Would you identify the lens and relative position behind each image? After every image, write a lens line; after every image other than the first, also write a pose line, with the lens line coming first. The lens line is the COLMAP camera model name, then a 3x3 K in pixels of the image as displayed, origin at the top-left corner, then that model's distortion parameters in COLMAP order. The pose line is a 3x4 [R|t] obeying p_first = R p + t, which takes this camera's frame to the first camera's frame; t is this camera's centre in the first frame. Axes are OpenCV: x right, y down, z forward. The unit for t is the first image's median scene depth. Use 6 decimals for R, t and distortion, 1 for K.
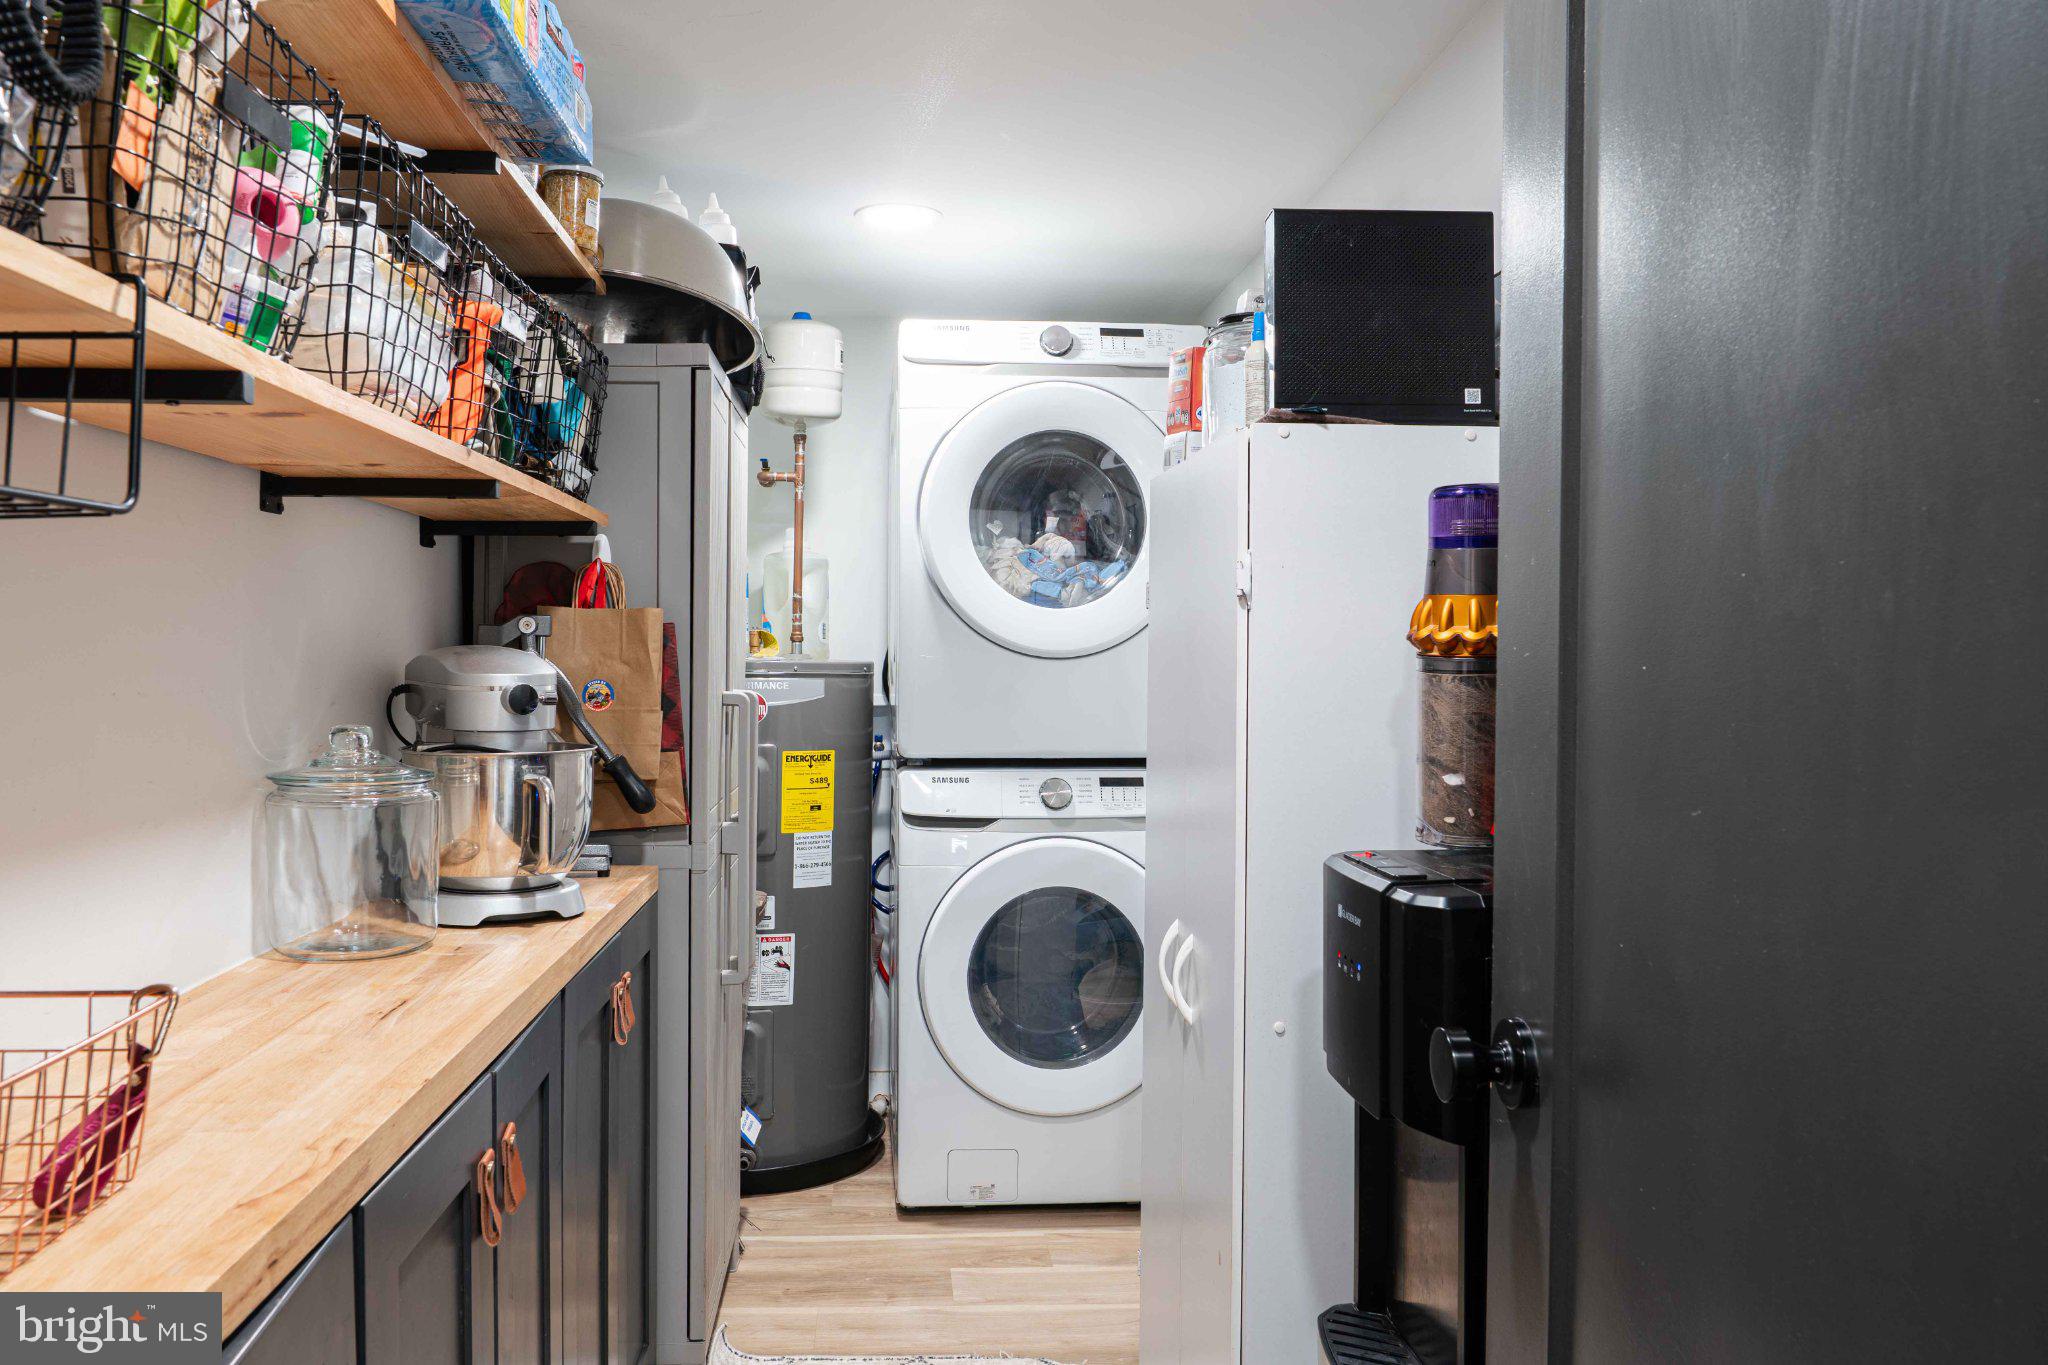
lens RADIAL K [[1211.4, 0, 1073.5], [0, 1211.4, 646.0], [0, 0, 1]] dist [-0.031647, -0.002094]
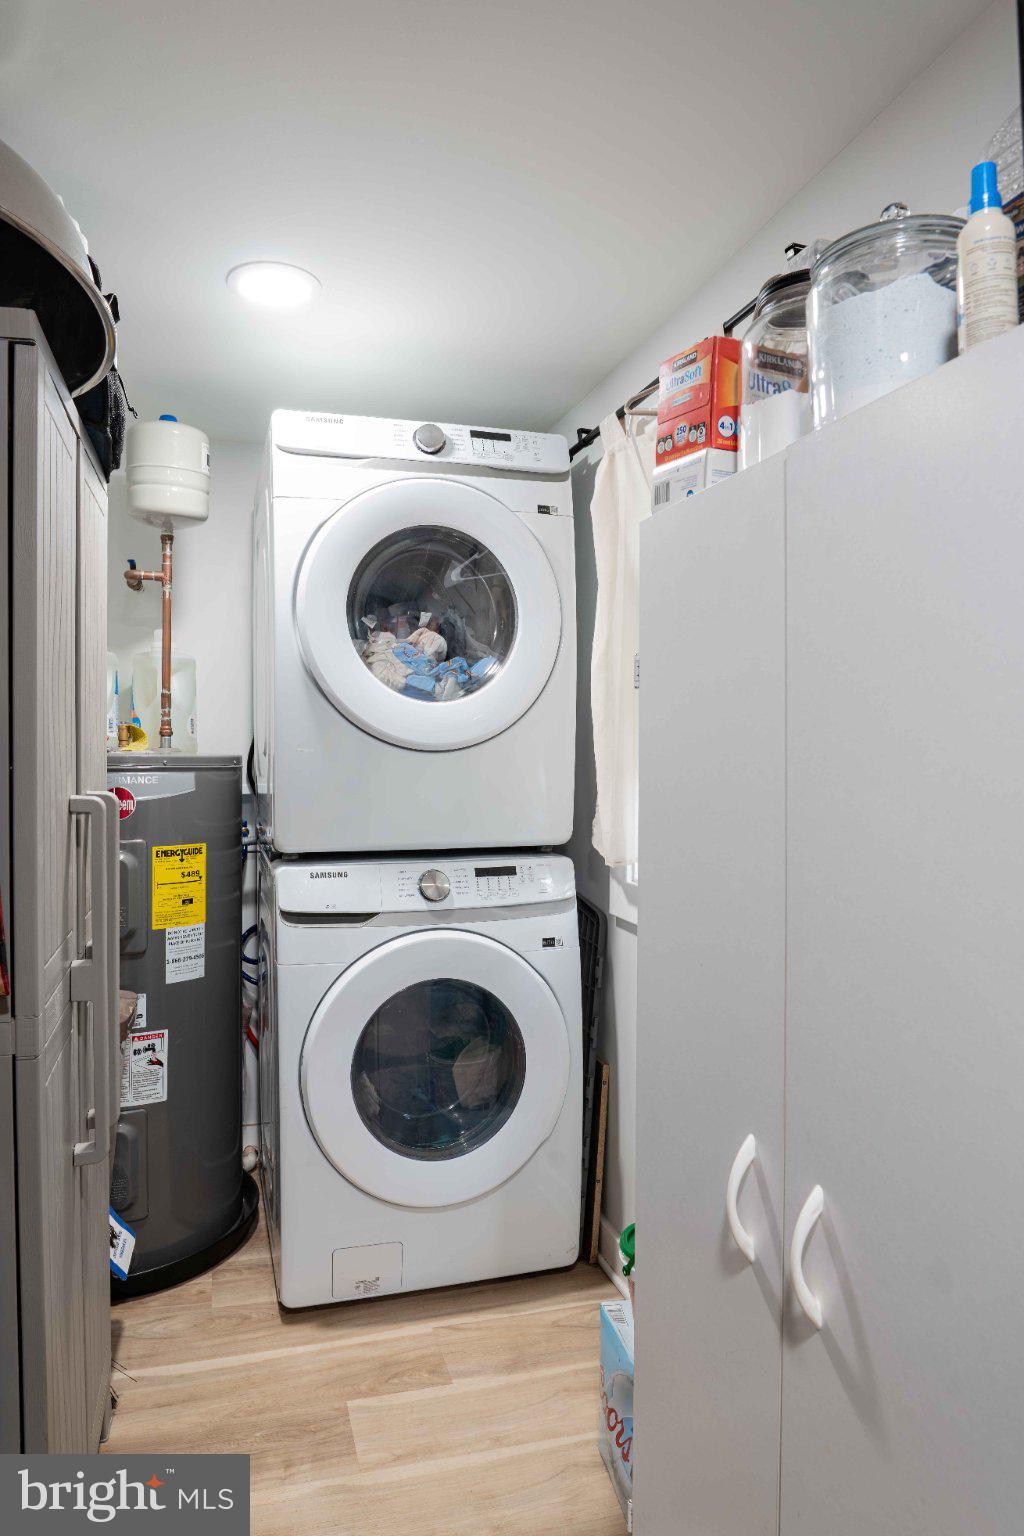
lens RADIAL K [[908.5, 0, 512.0], [0, 908.5, 768.0], [0, 0, 1]] dist [-0.031647, -0.002094]
pose [[0.990223, -0.004980, 0.139407, -0.053047], [0.000937, 0.999577, 0.029056, 0.001932], [-0.139493, -0.028641, 0.989809, 0.233526]]
